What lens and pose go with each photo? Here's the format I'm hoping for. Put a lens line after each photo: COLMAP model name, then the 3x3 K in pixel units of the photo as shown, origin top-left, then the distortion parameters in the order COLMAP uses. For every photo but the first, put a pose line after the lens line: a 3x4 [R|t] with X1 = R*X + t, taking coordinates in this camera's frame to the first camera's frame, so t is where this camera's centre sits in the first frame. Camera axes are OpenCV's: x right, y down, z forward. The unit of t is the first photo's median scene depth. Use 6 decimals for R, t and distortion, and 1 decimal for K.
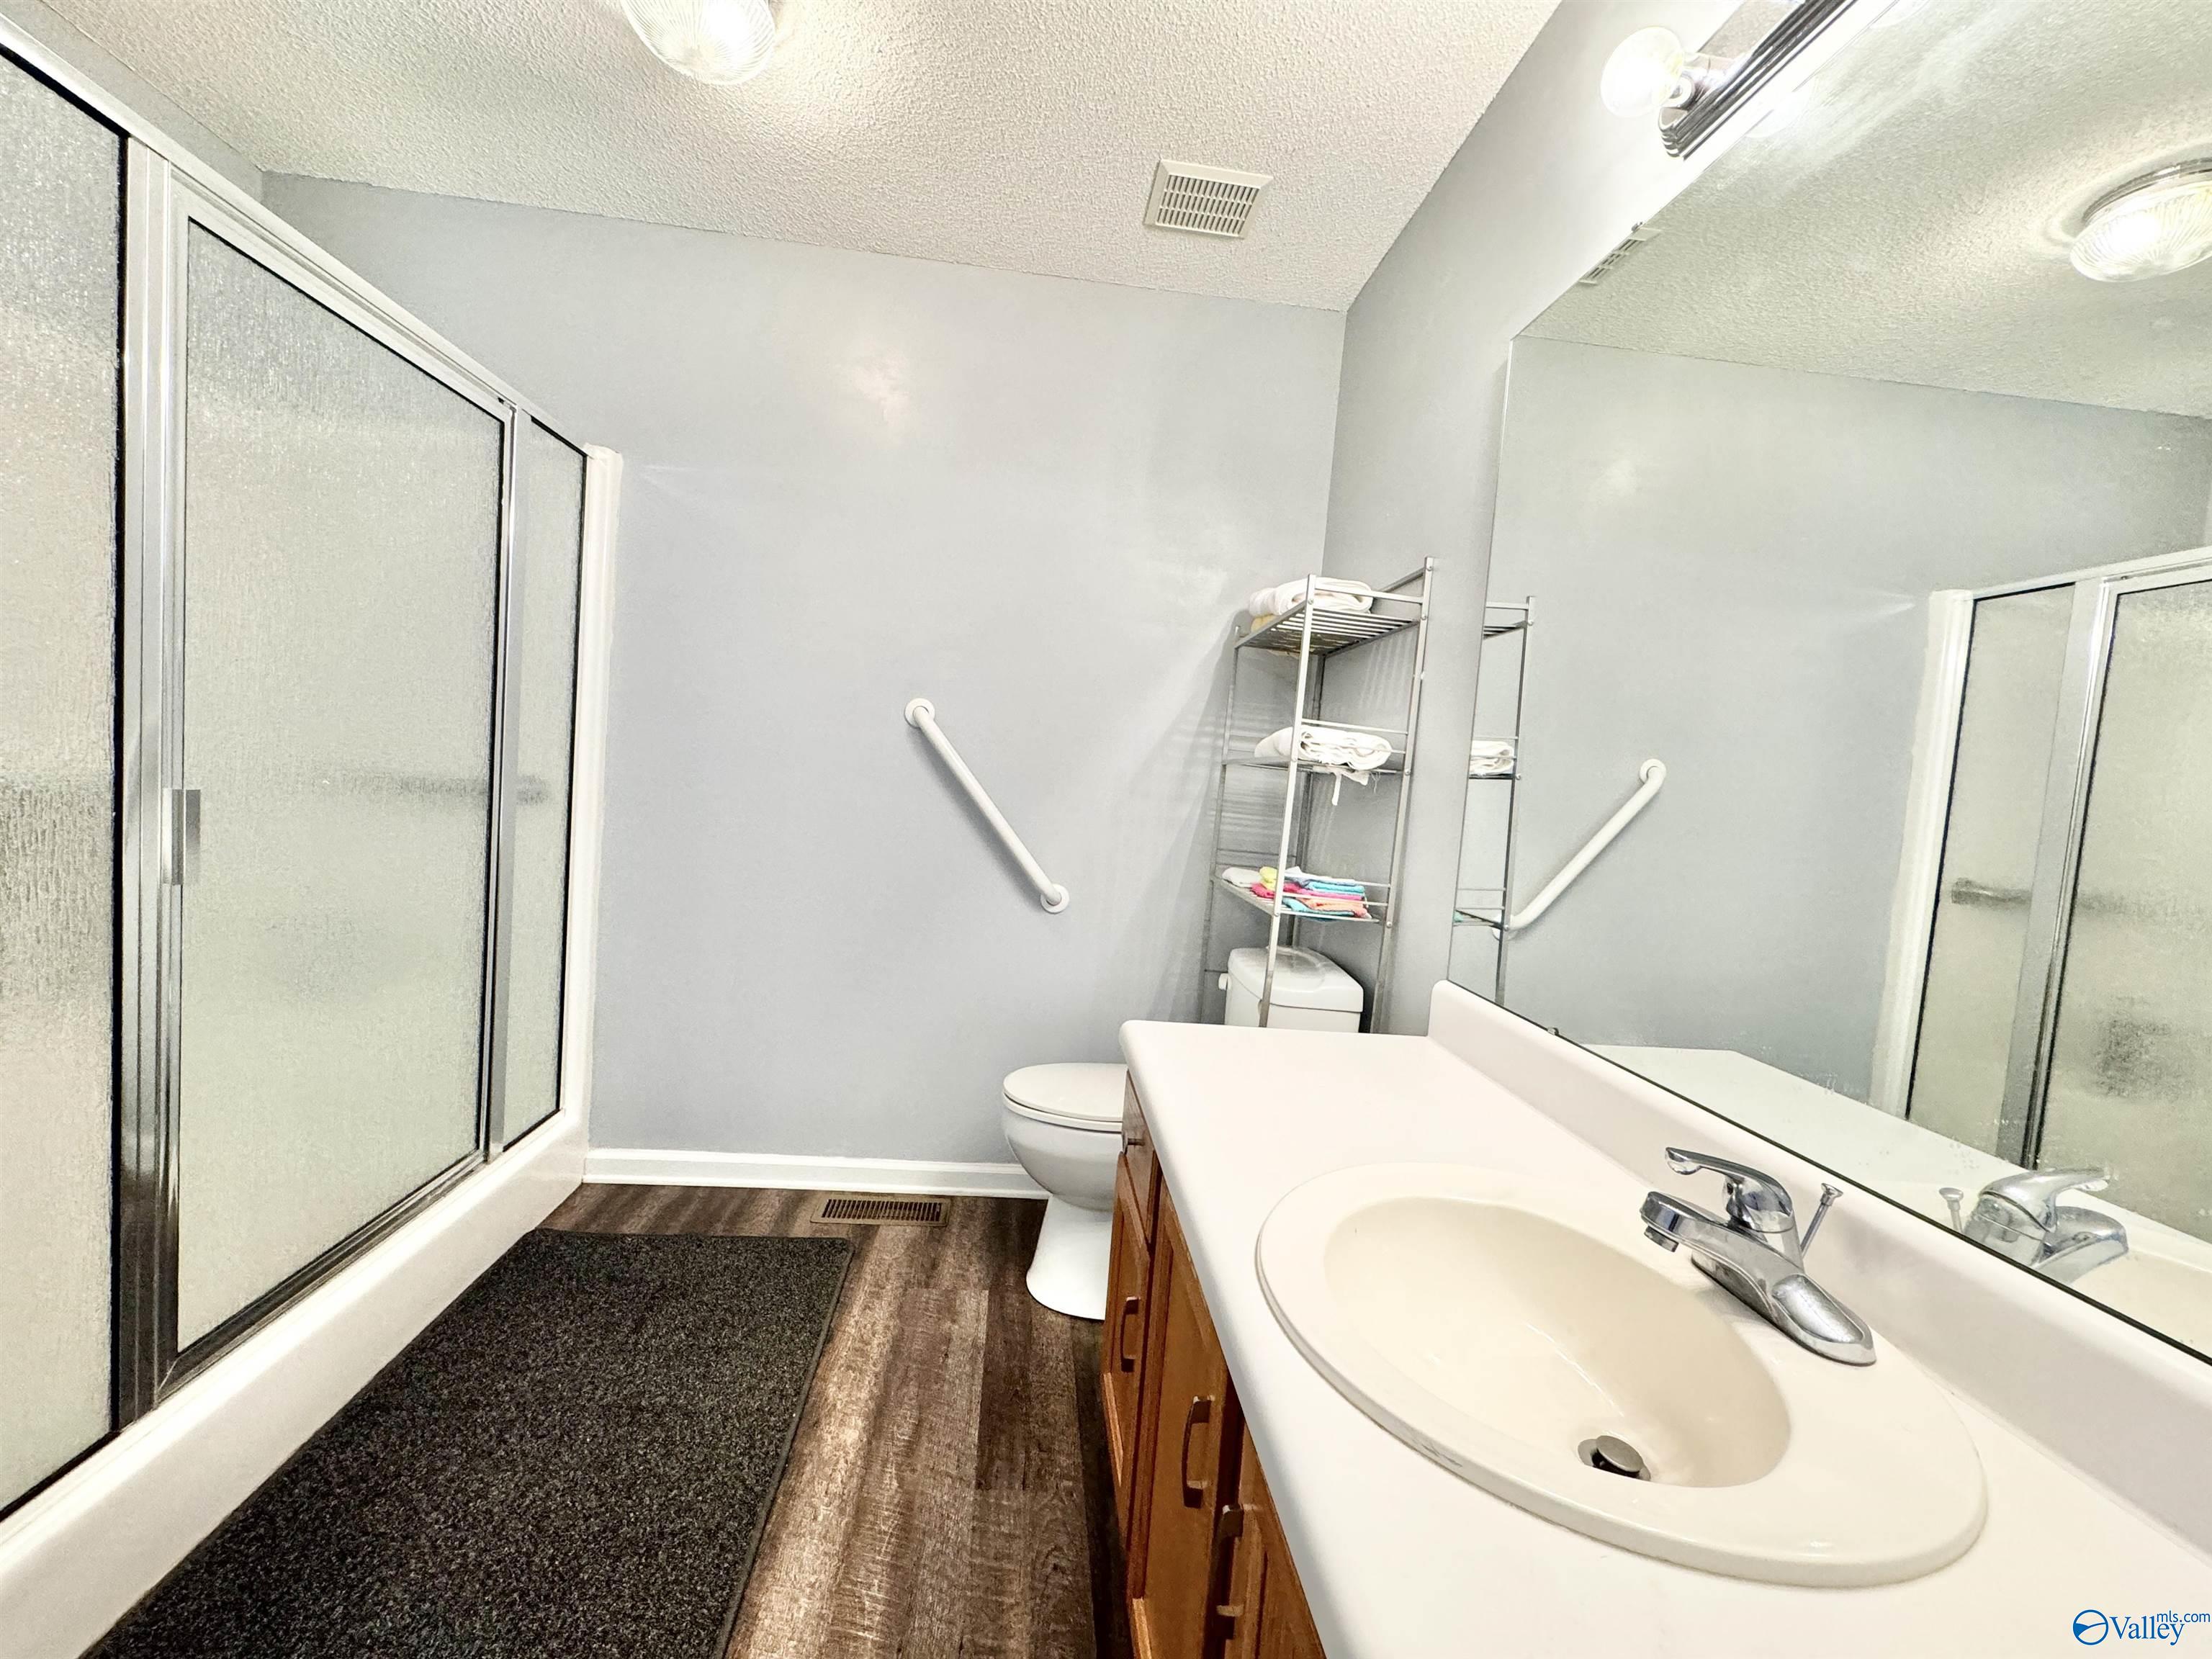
lens RADIAL K [[883.4, 0, 1106.7], [0, 883.4, 829.2], [0, 0, 1]] dist [-0.002122, 0.000456]
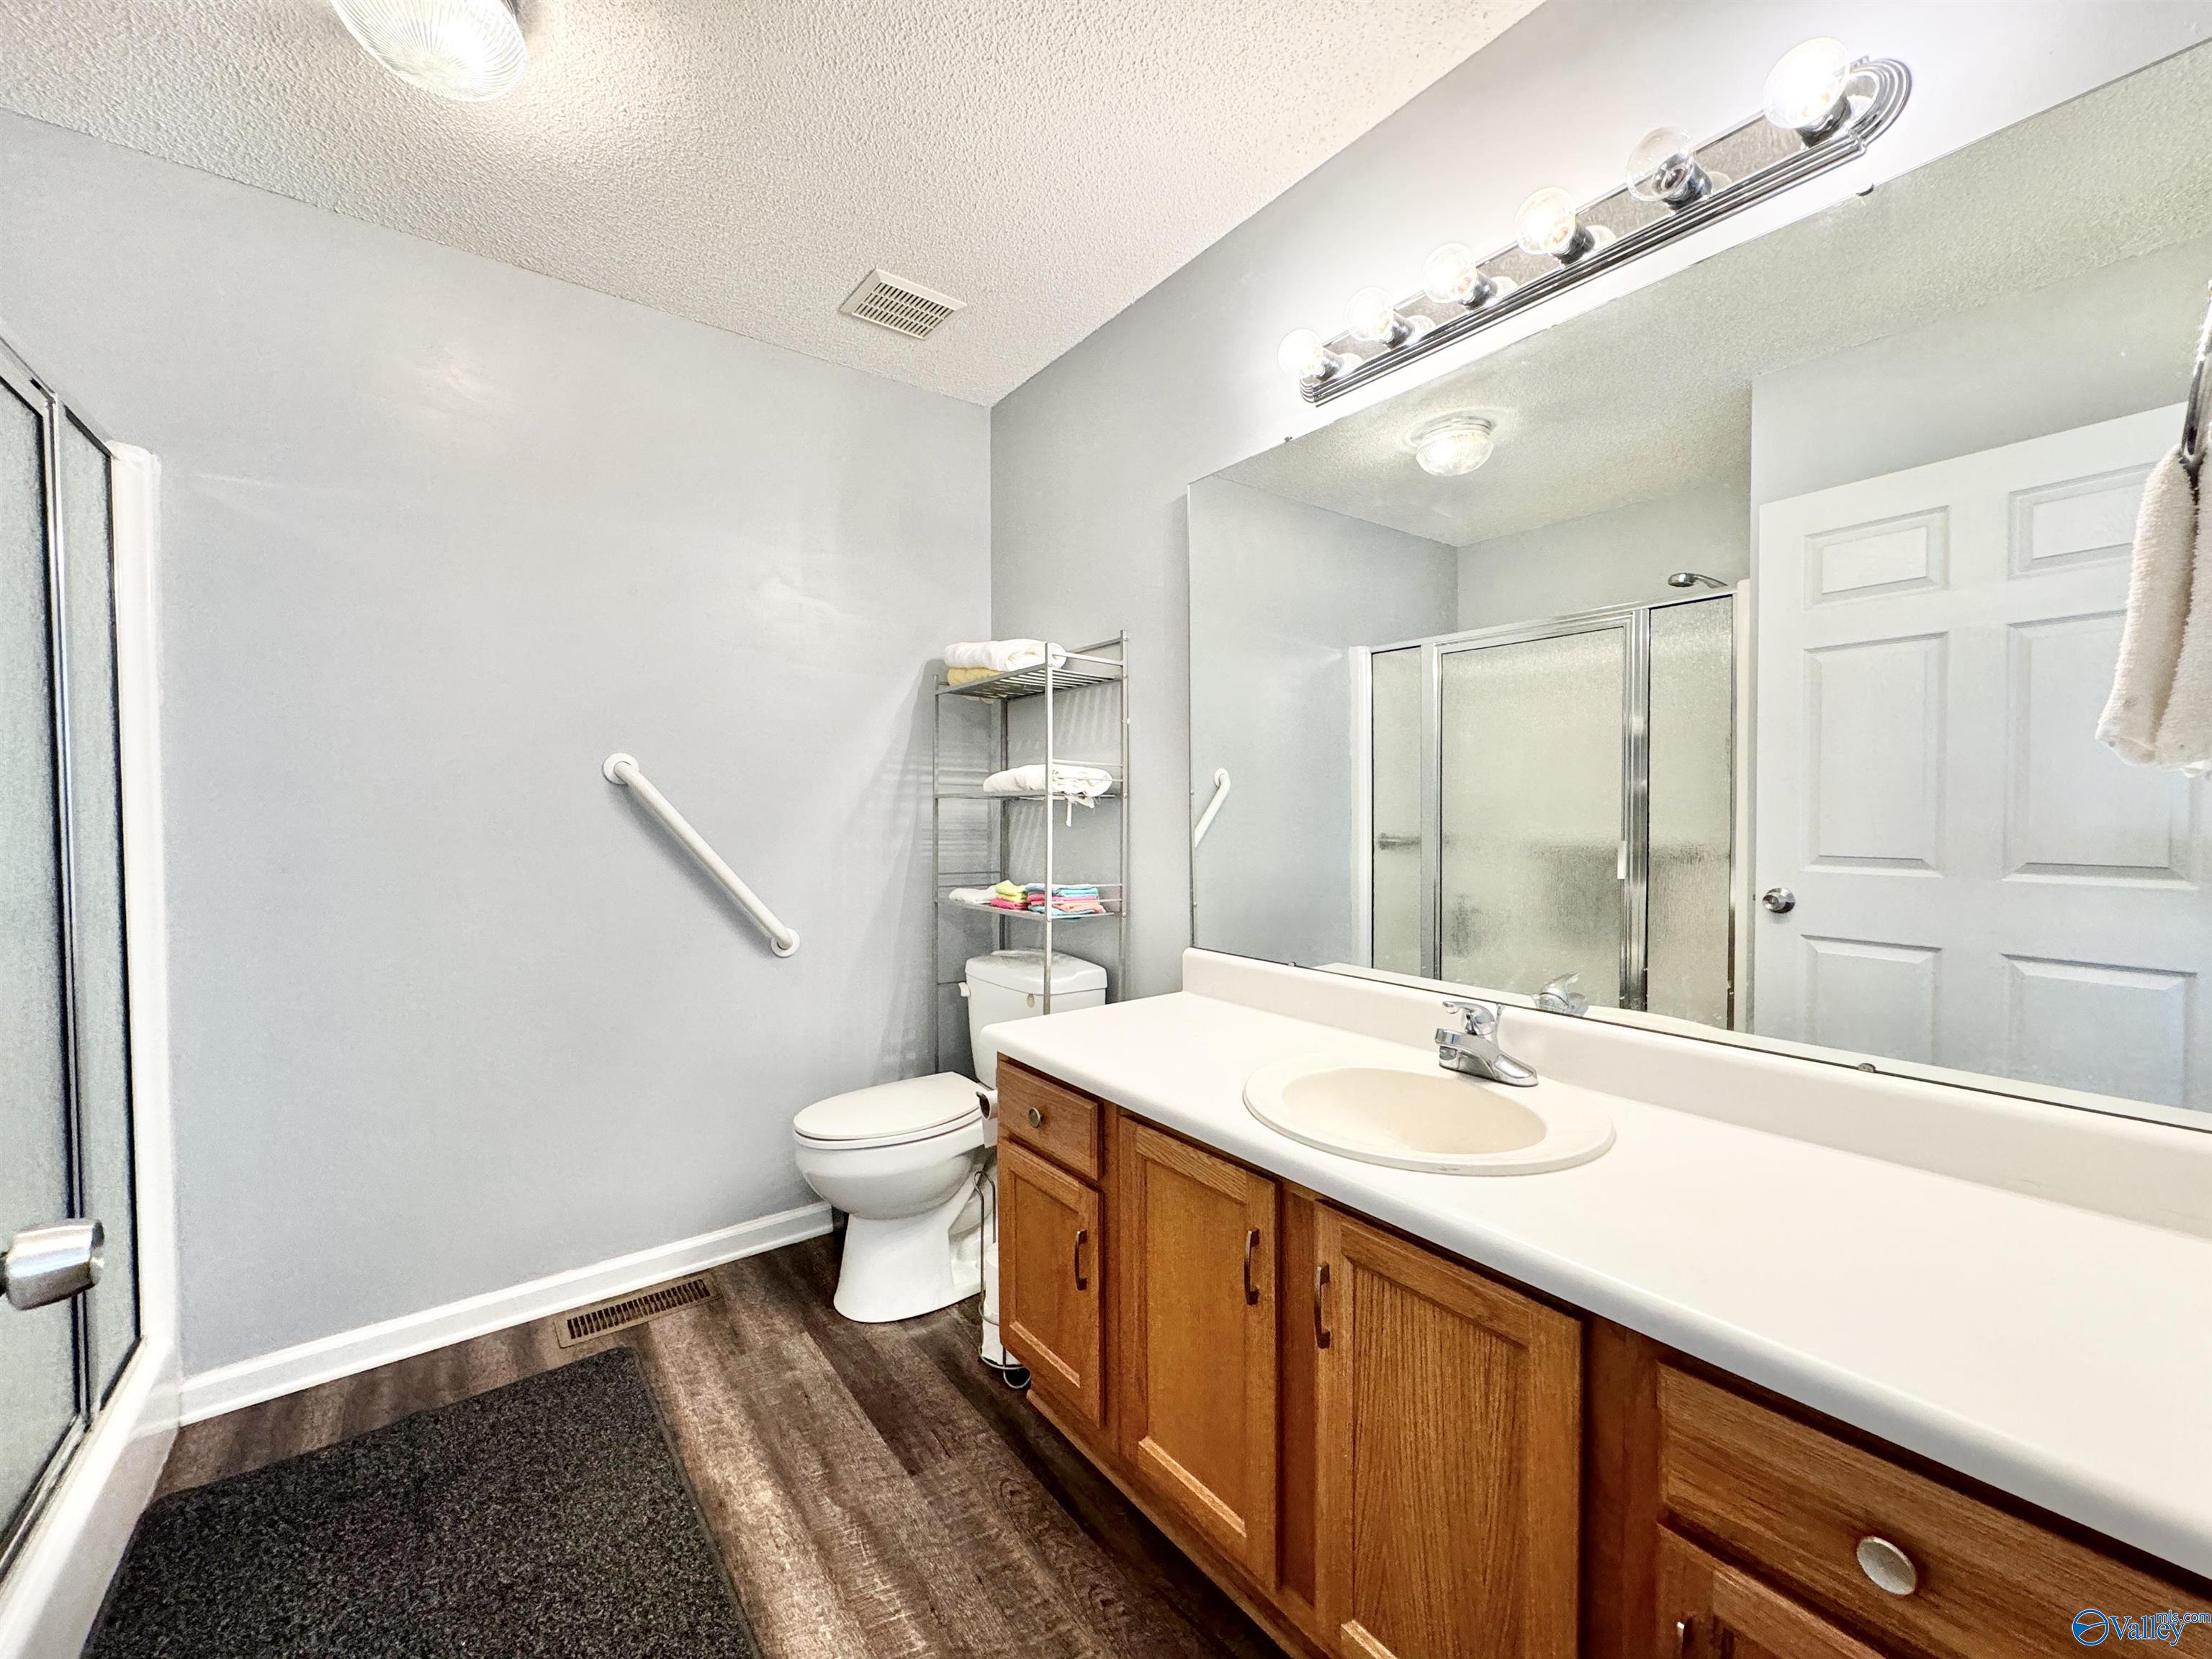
lens RADIAL K [[883.4, 0, 1108.2], [0, 883.4, 827.5], [0, 0, 1]] dist [-0.002122, 0.000456]
pose [[0.842220, -0.096350, 0.530455, -0.330521], [0.104129, 0.994446, 0.015298, -0.035994], [-0.528983, 0.042352, 0.847575, -0.072055]]
